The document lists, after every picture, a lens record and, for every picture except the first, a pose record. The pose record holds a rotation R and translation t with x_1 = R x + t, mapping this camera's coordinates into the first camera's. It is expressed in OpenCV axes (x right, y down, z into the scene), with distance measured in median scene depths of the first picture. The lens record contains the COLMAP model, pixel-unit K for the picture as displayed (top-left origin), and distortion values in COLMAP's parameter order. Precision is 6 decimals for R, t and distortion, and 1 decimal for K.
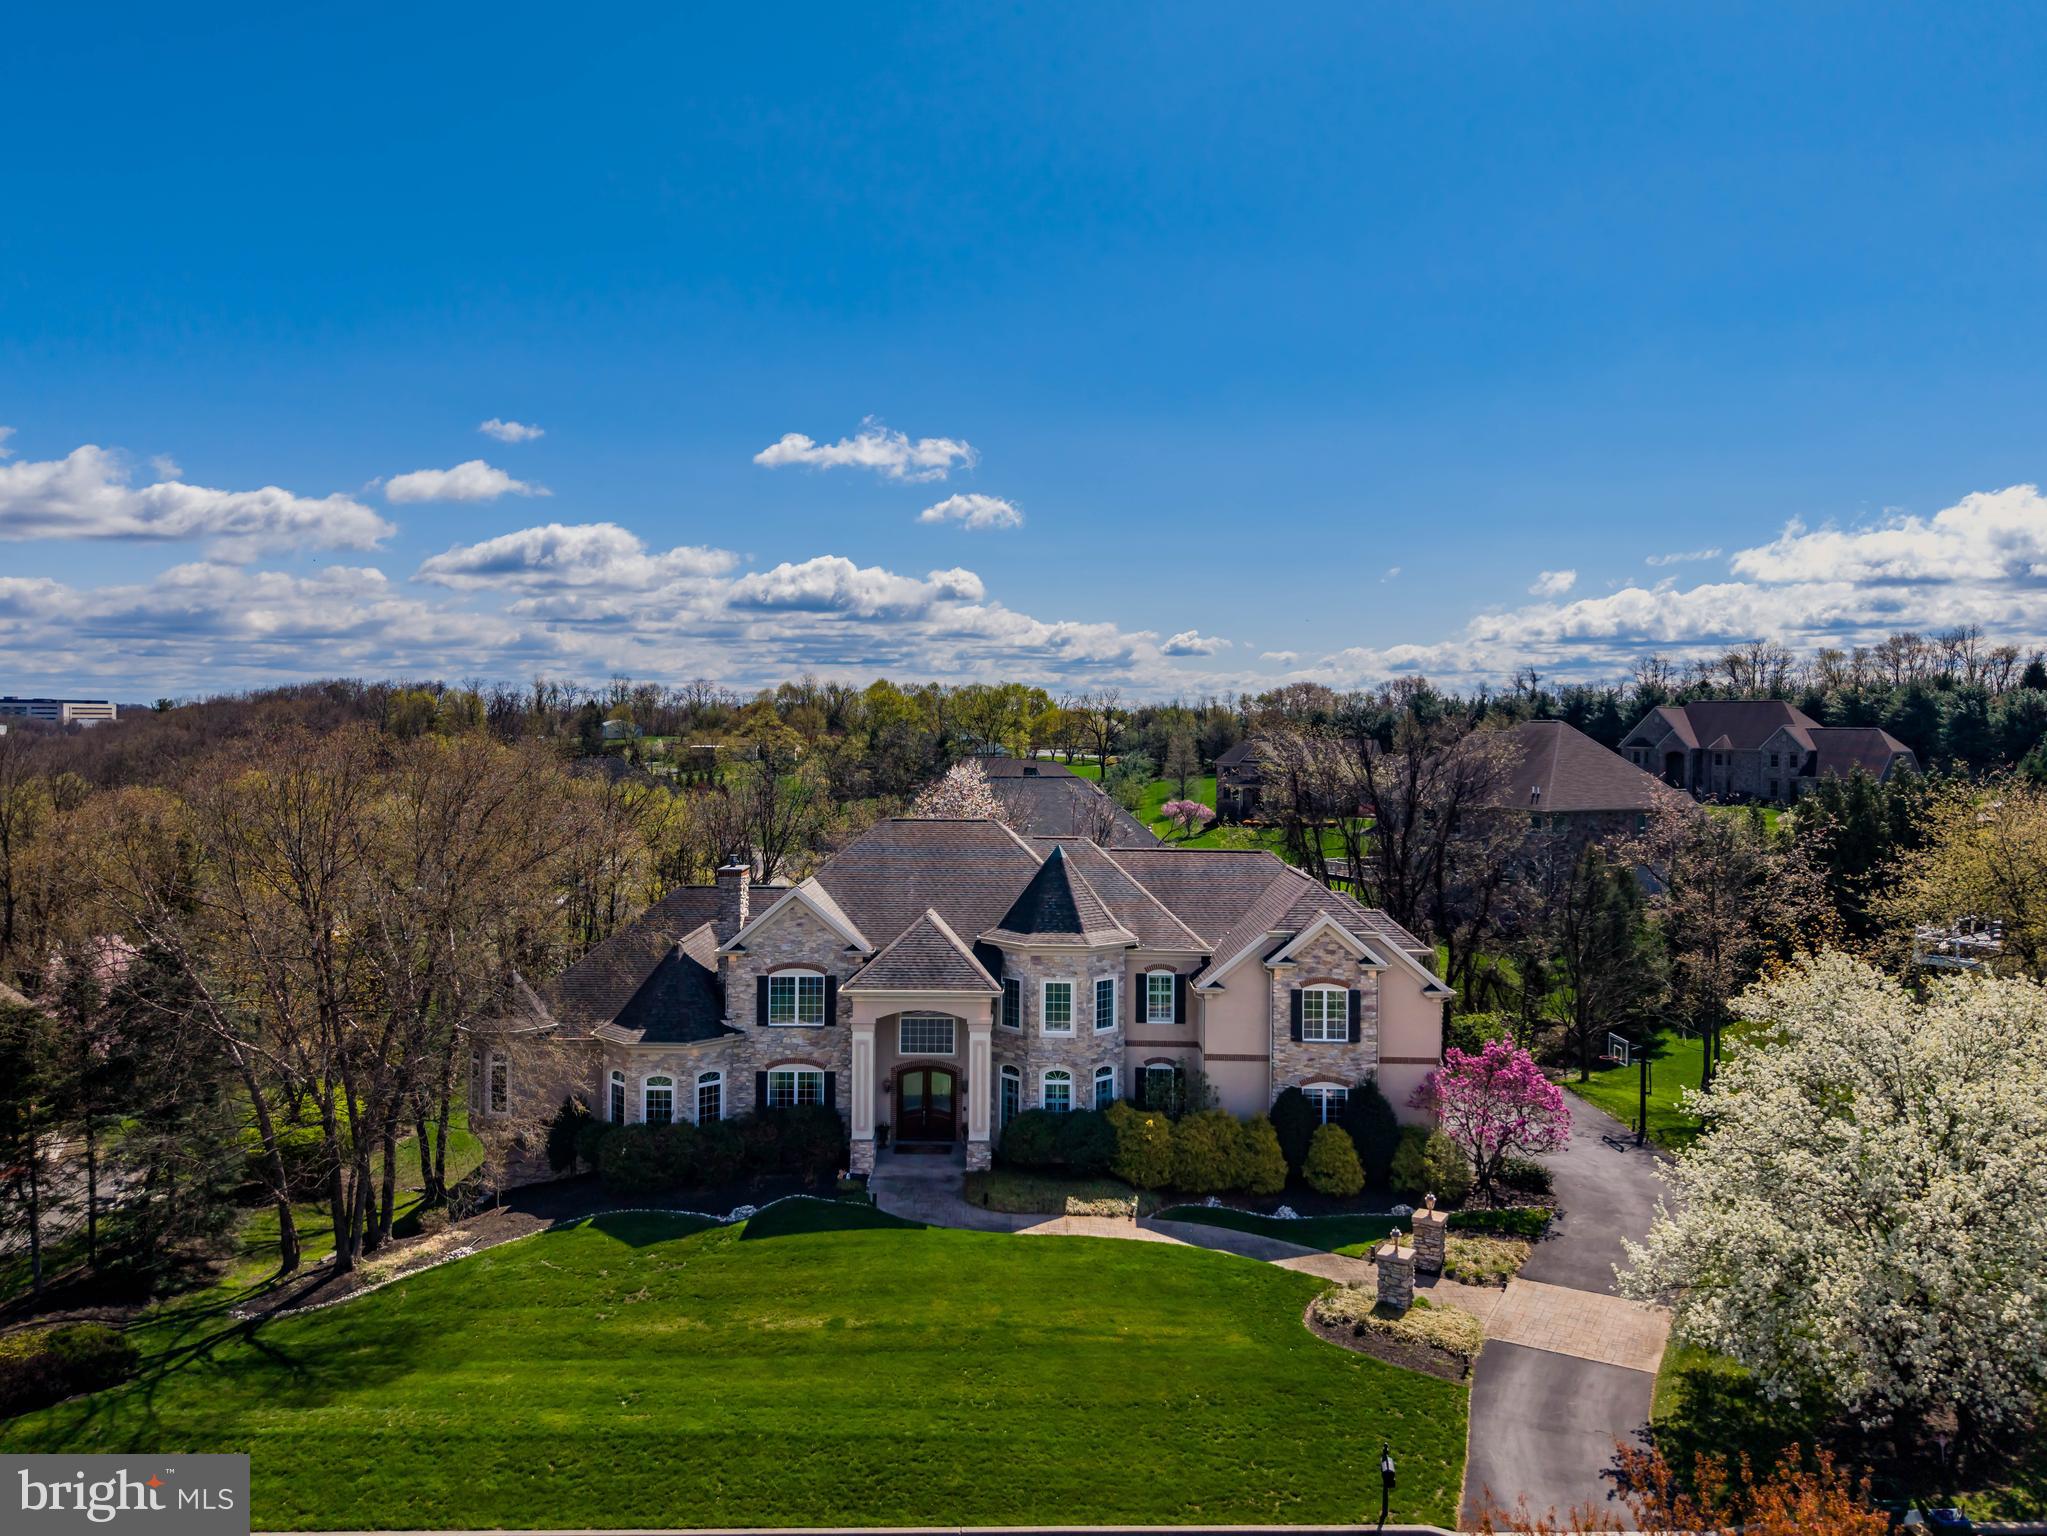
lens RADIAL K [[1476.7, 0, 1012.7], [0, 1476.7, 761.5], [0, 0, 1]] dist [0.042884, -0.043930]
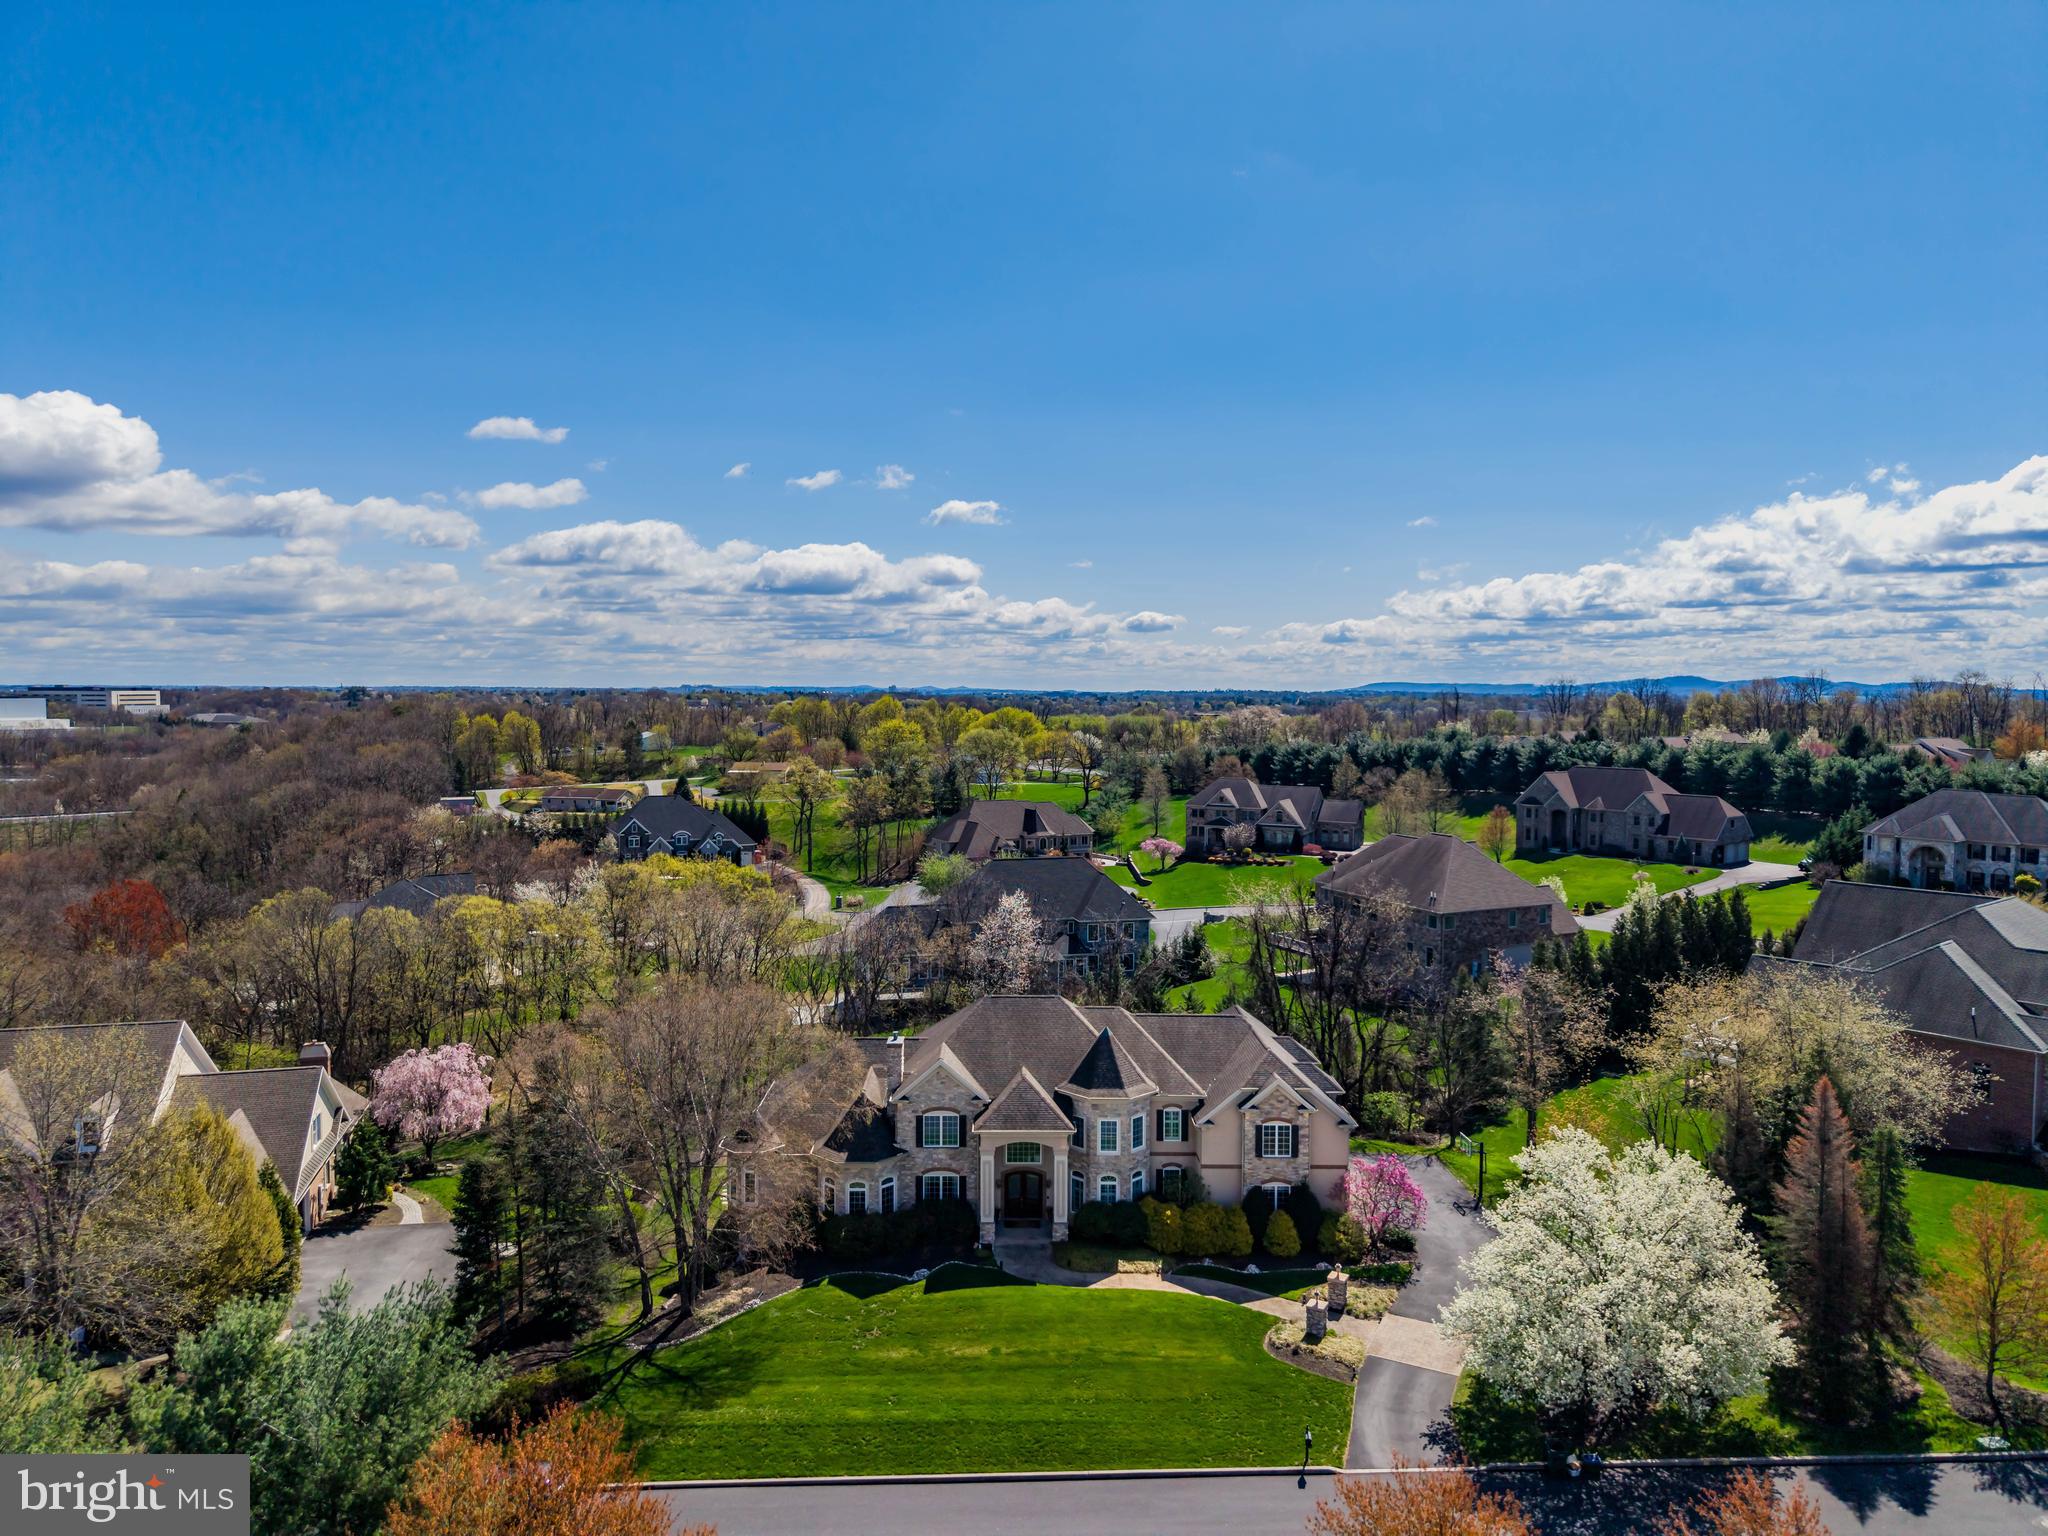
lens RADIAL K [[1385.1, 0, 1019.9], [0, 1385.1, 779.5], [0, 0, 1]] dist [0.030665, -0.024697]
pose [[0.999676, -0.005483, 0.024876, -0.100841], [0.004413, 0.999070, 0.042896, -0.283694], [-0.025088, -0.042773, 0.998770, -0.471691]]
